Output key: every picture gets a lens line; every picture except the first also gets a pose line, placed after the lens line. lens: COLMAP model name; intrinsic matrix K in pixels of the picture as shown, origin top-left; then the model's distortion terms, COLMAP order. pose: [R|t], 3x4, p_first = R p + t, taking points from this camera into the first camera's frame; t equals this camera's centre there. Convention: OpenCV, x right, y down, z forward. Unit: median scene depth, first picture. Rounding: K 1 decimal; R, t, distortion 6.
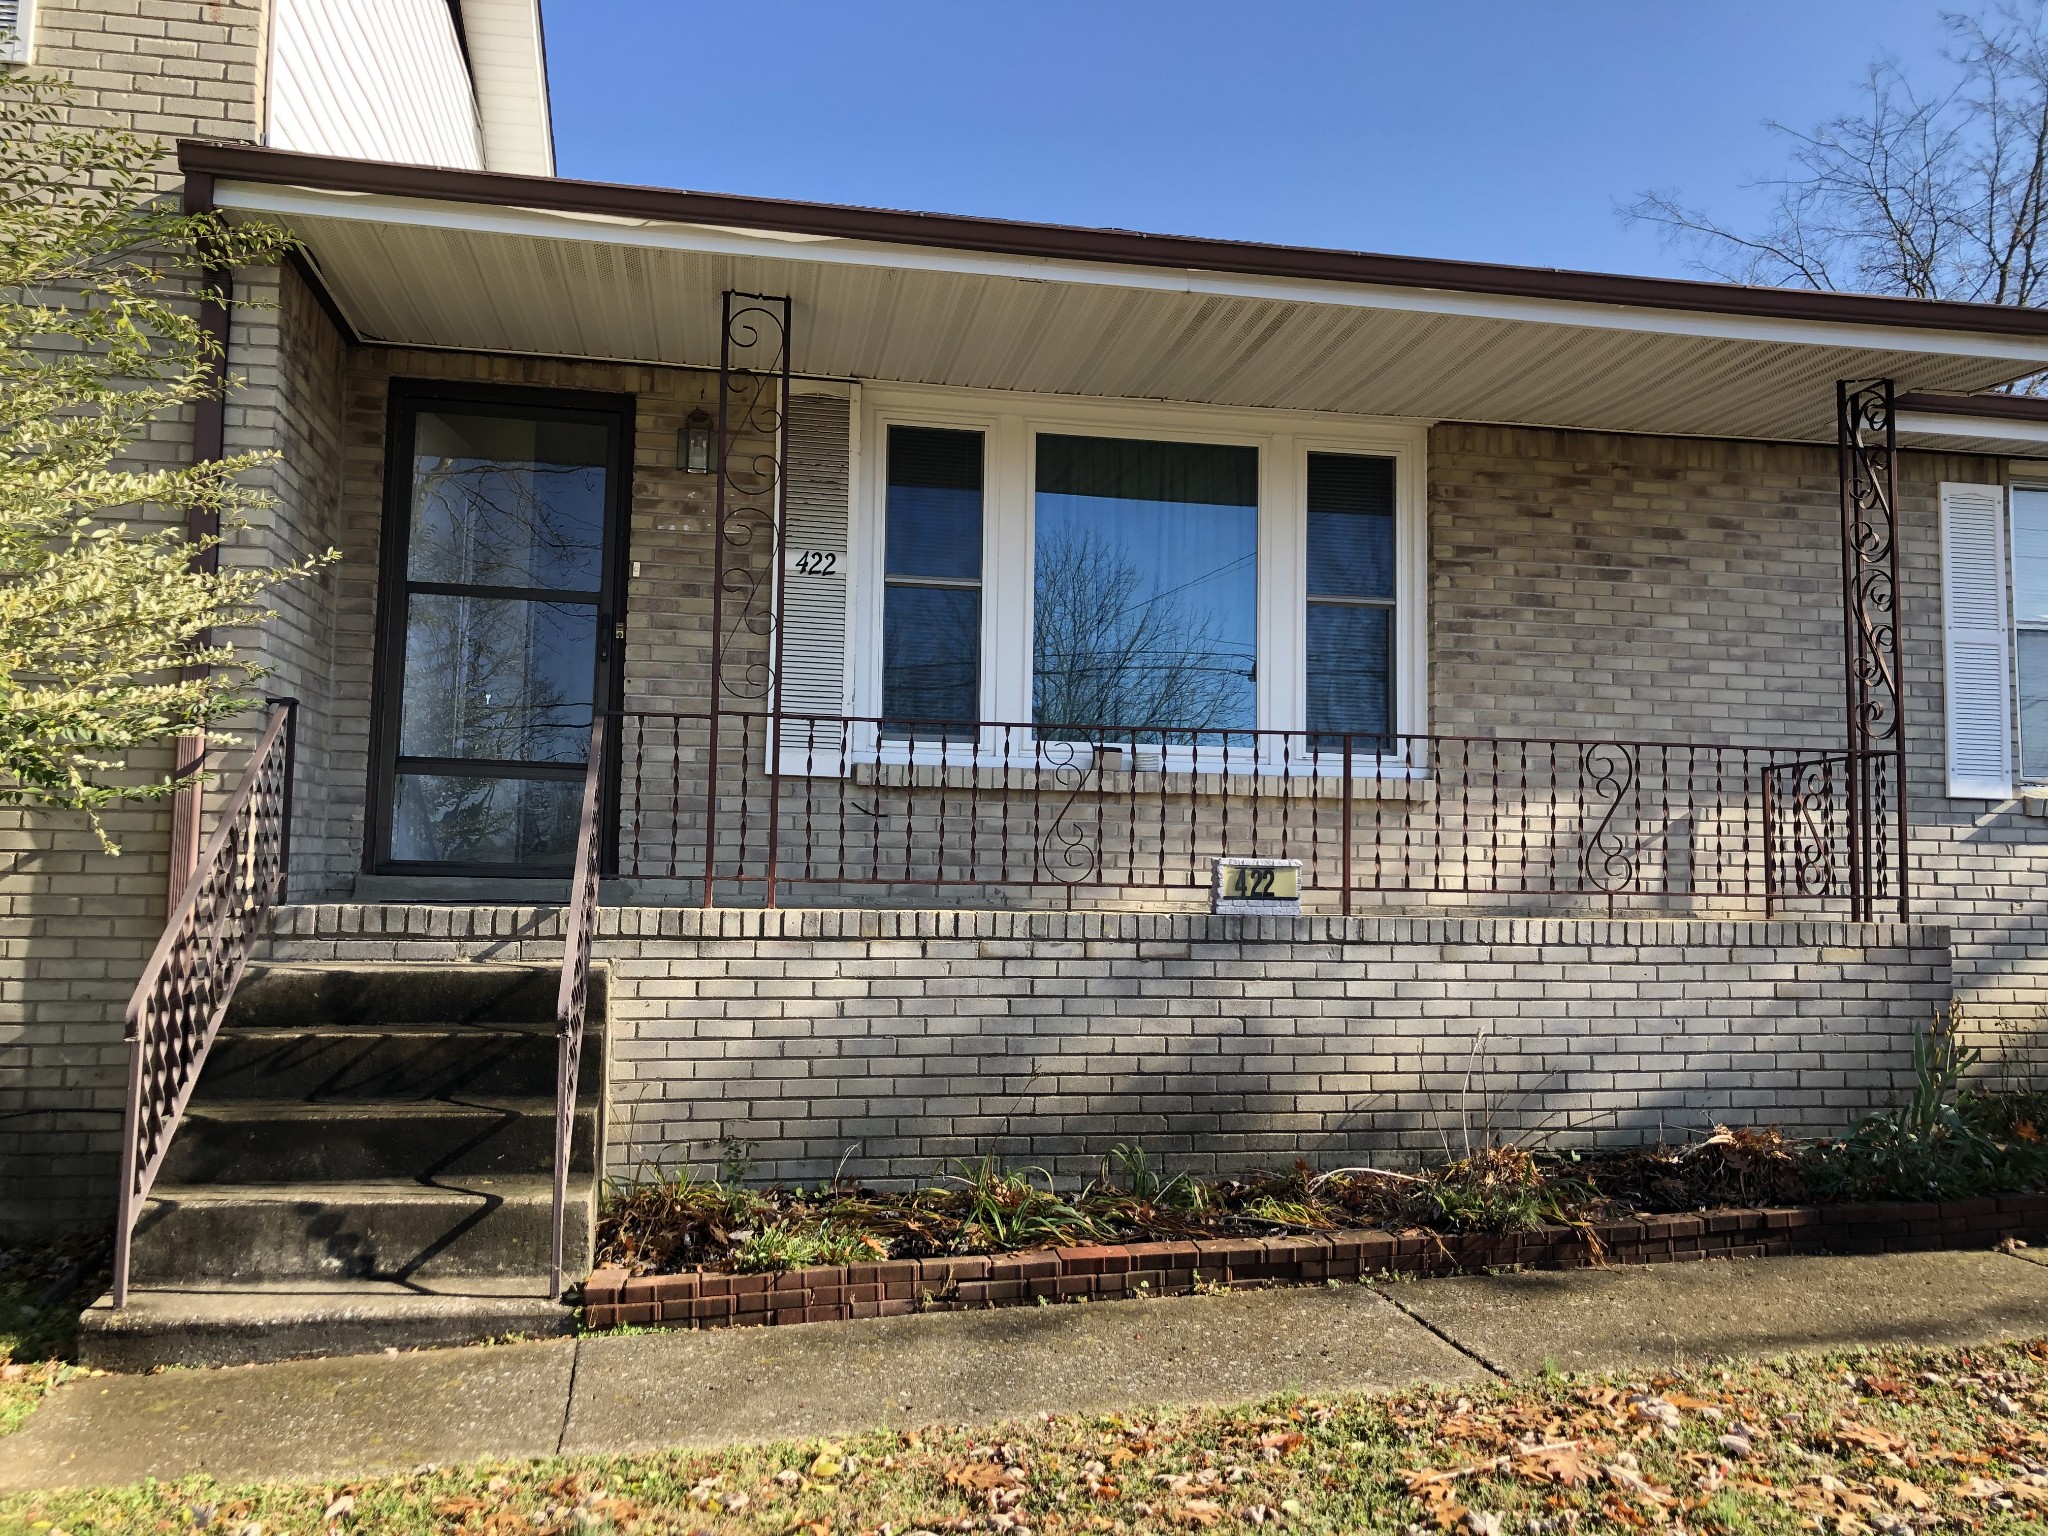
lens RADIAL K [[1645.4, 0, 1024.0], [0, 1645.4, 768.0], [0, 0, 1]] dist [0.069663, -0.110529]
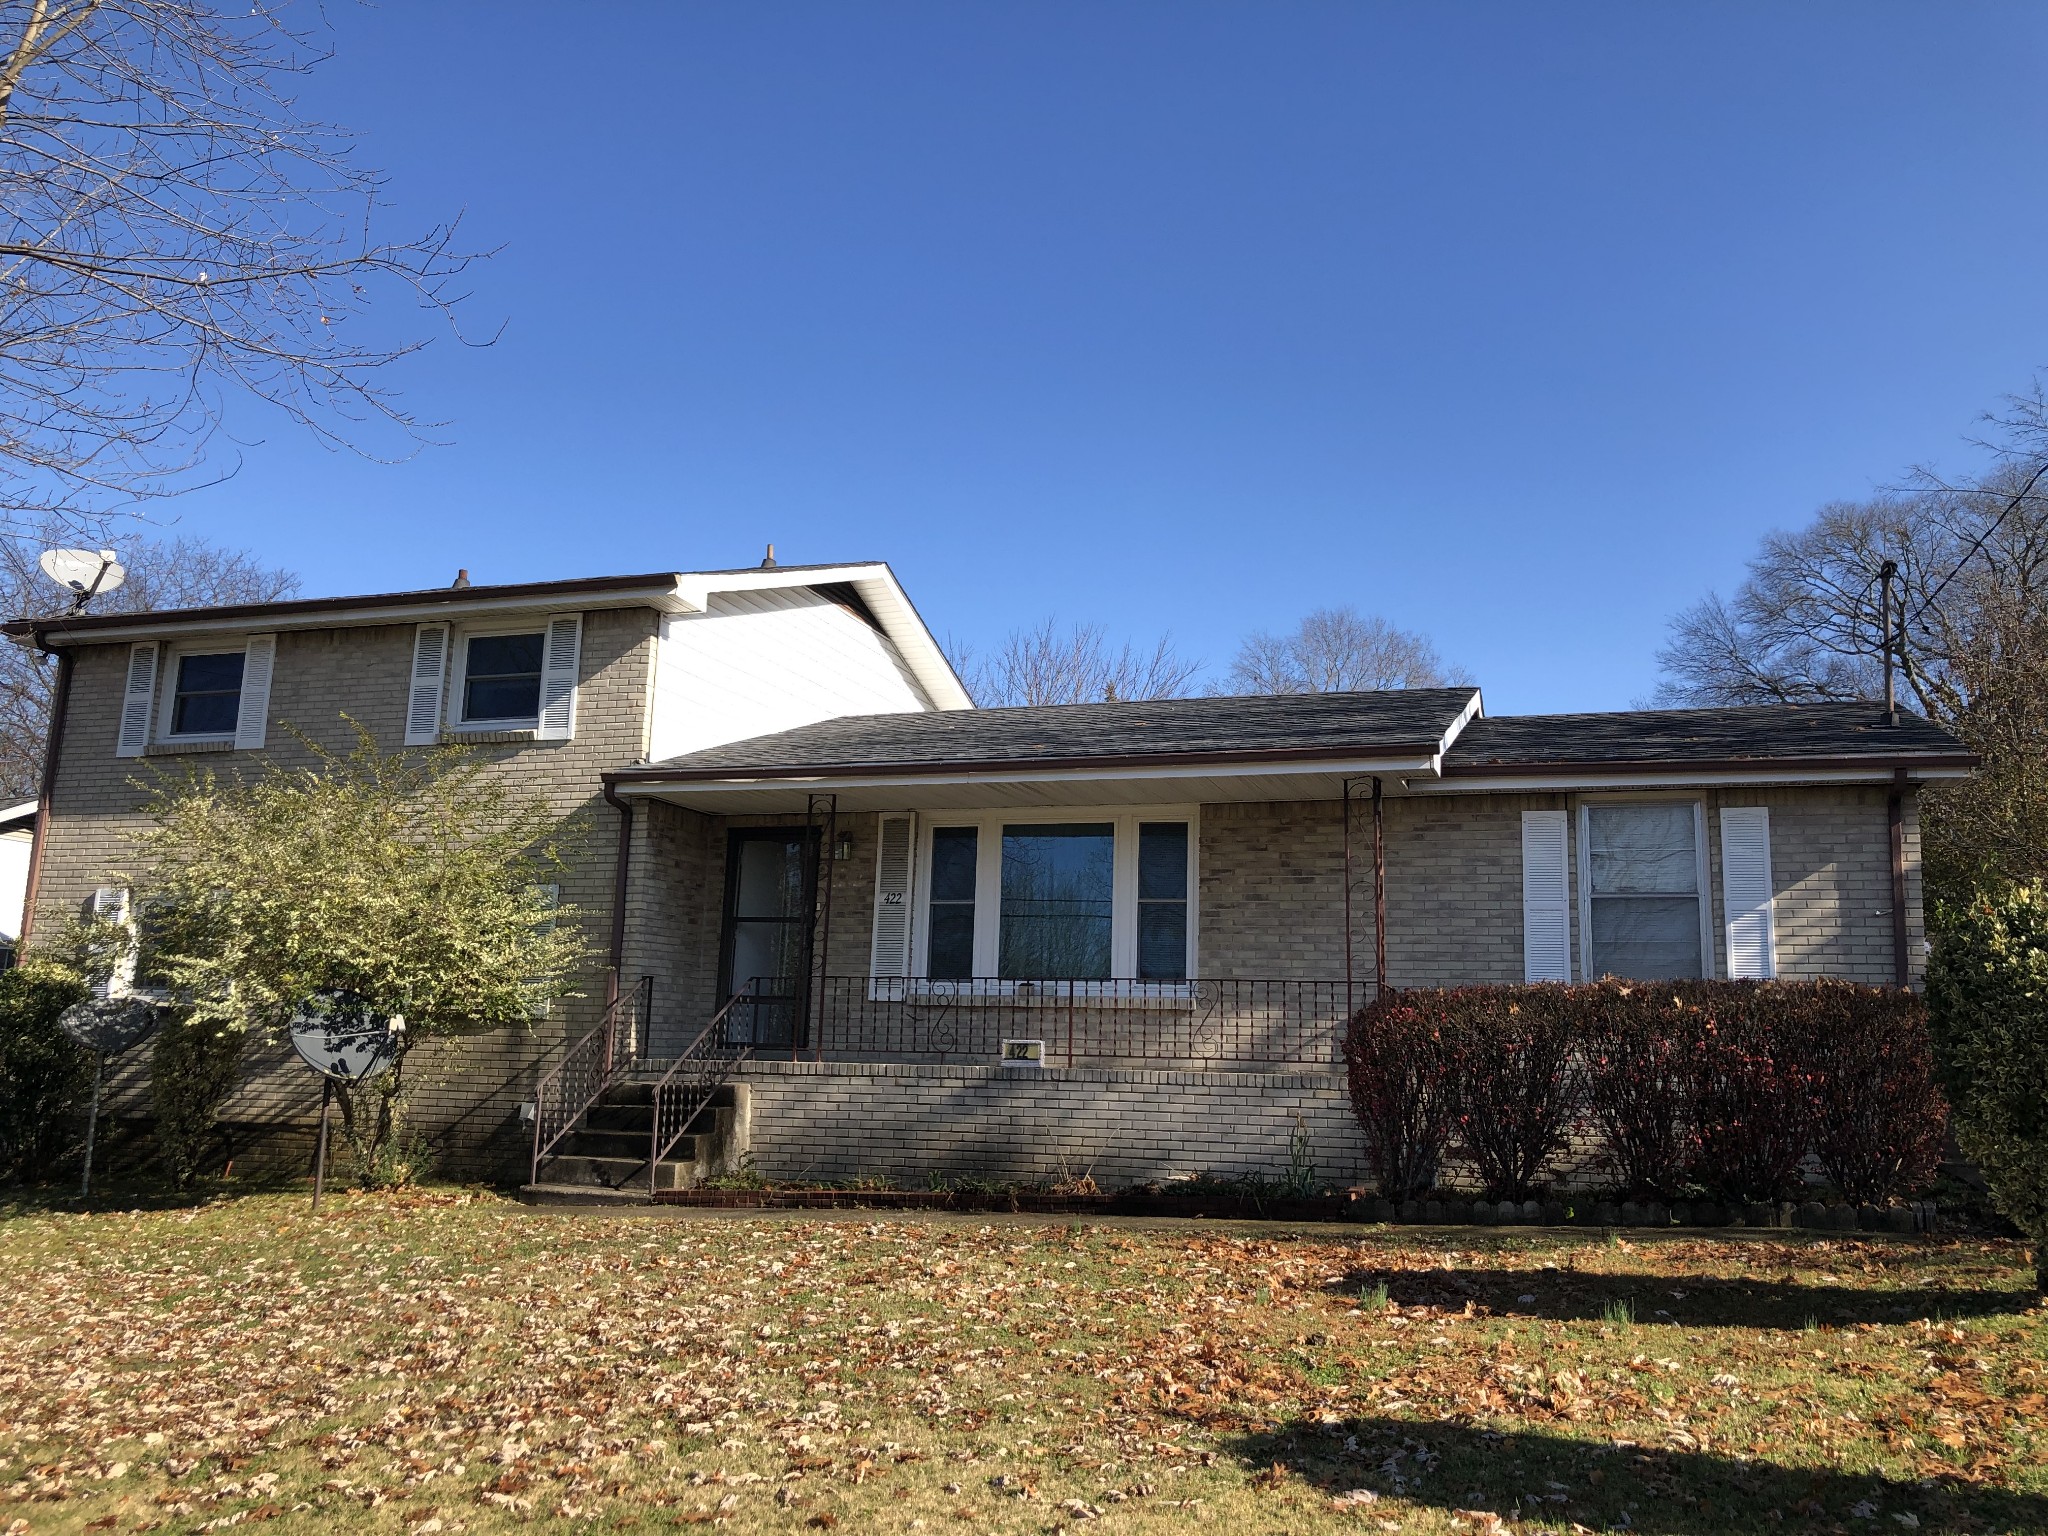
lens RADIAL K [[1685.0, 0, 1024.0], [0, 1685.0, 768.0], [0, 0, 1]] dist [0.122017, -0.003402]
pose [[0.869484, -0.078432, -0.487695, 1.154266], [0.022122, 0.992506, -0.120177, -0.028947], [0.493466, 0.093703, 0.864703, -0.850485]]
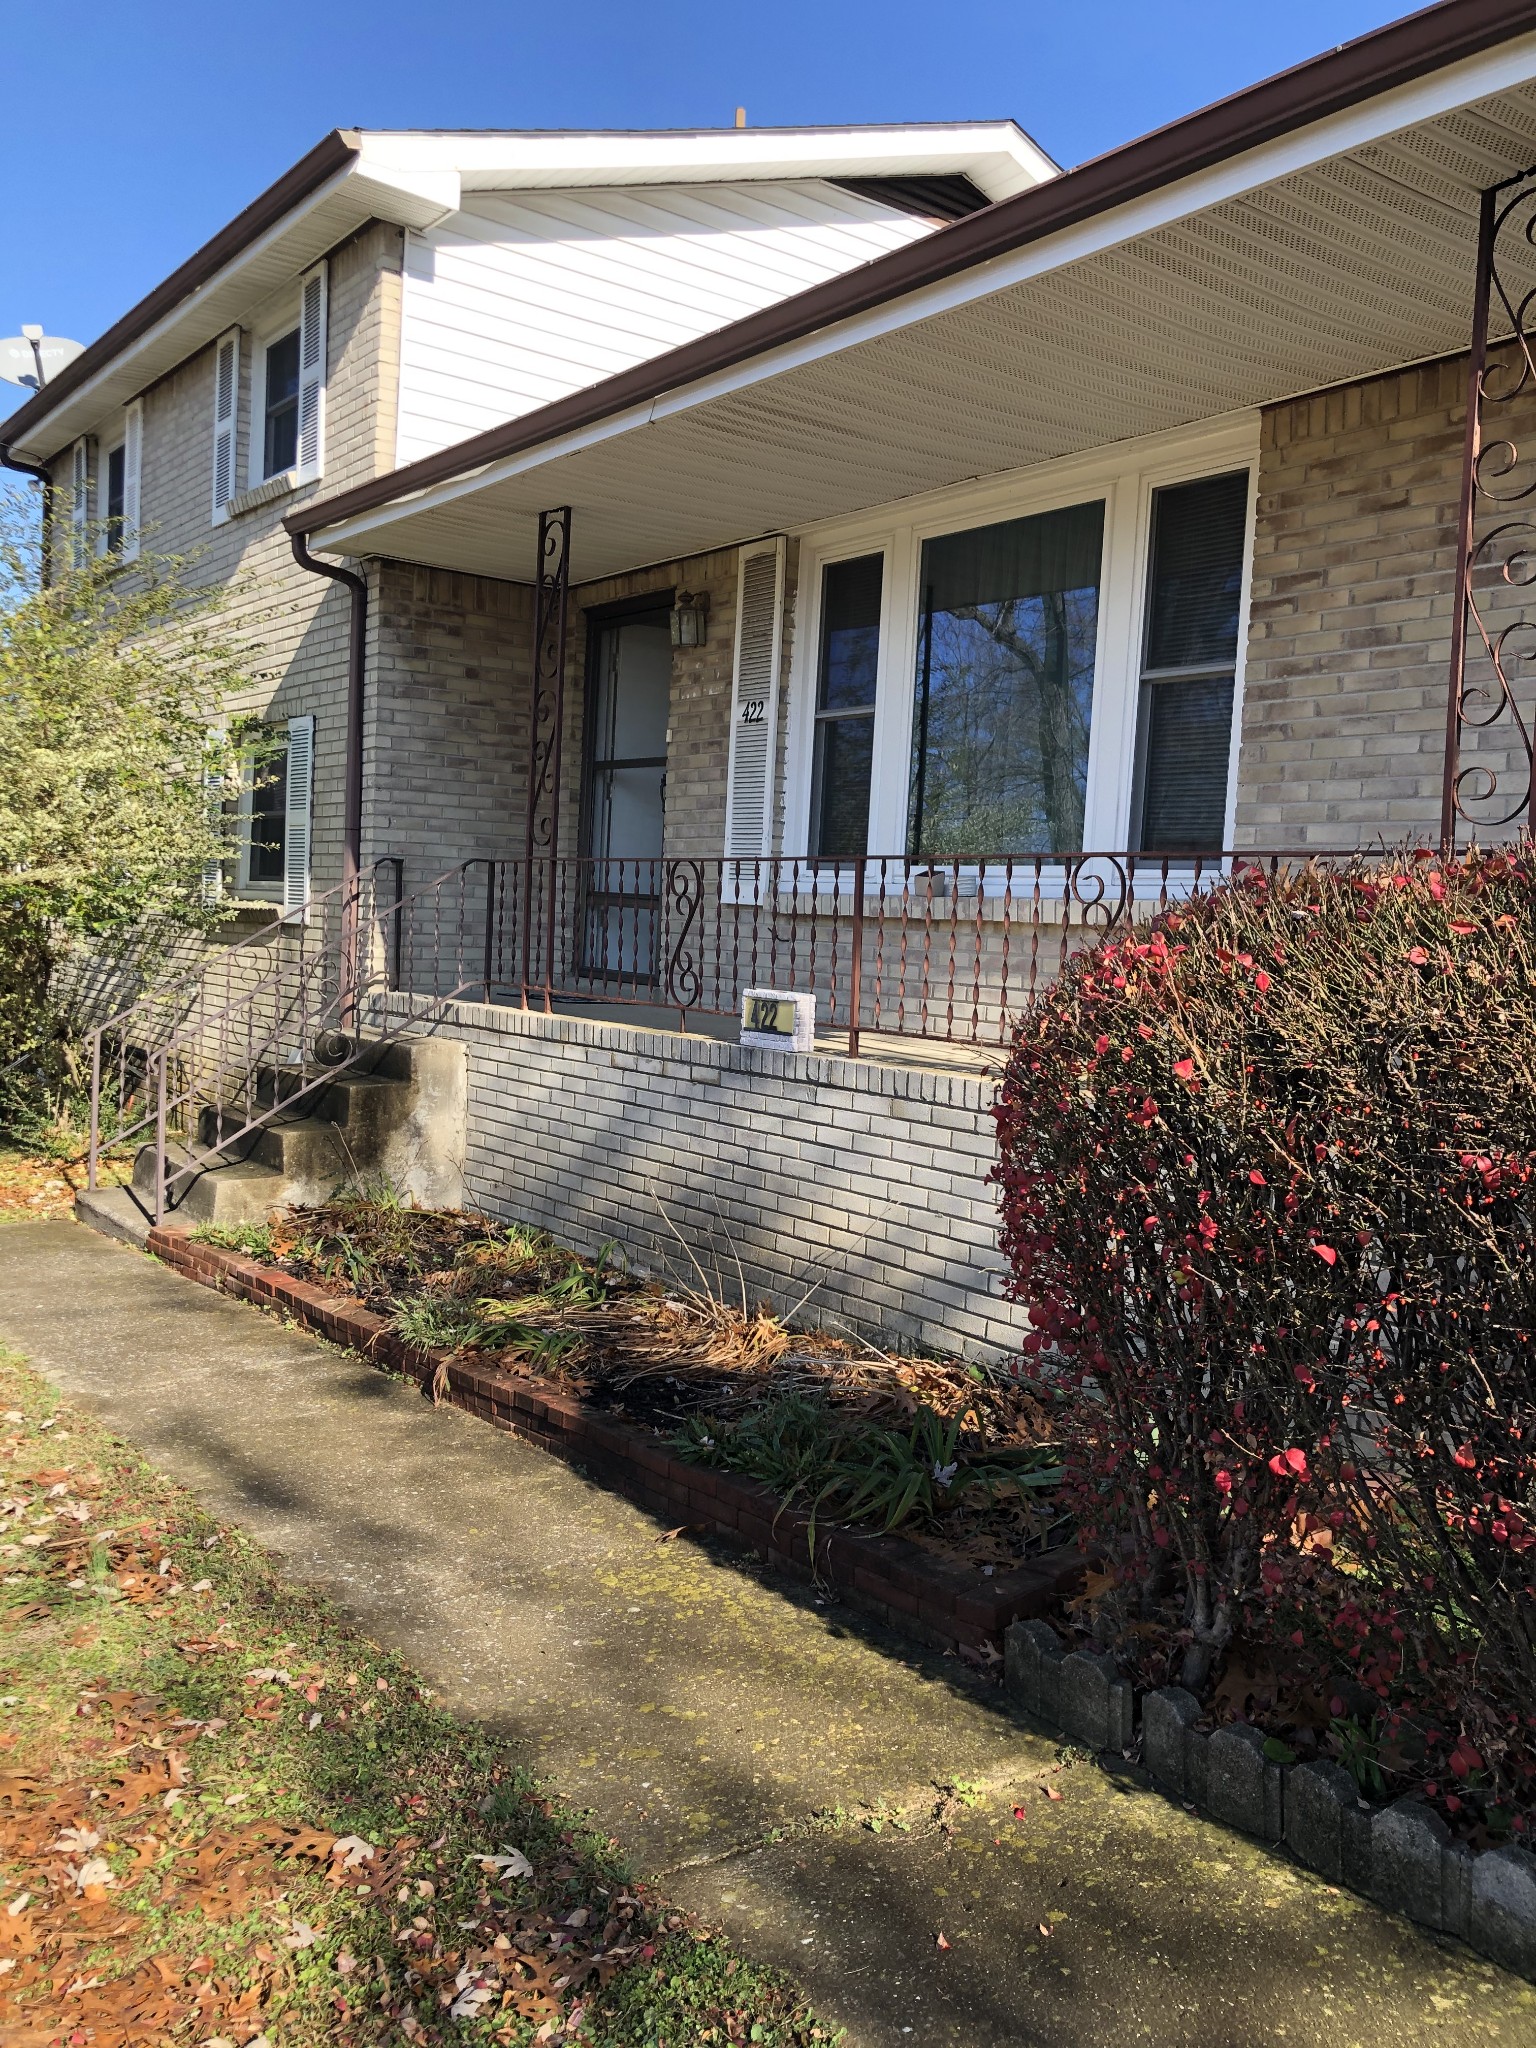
lens RADIAL K [[1680.9, 0, 768.0], [0, 1680.9, 1024.0], [0, 0, 1]] dist [0.118084, -0.234455]
pose [[0.442838, 0.059669, -0.894614, 0.969180], [0.025795, 0.996522, 0.079235, -0.004237], [0.896230, -0.058165, 0.439759, 0.524901]]
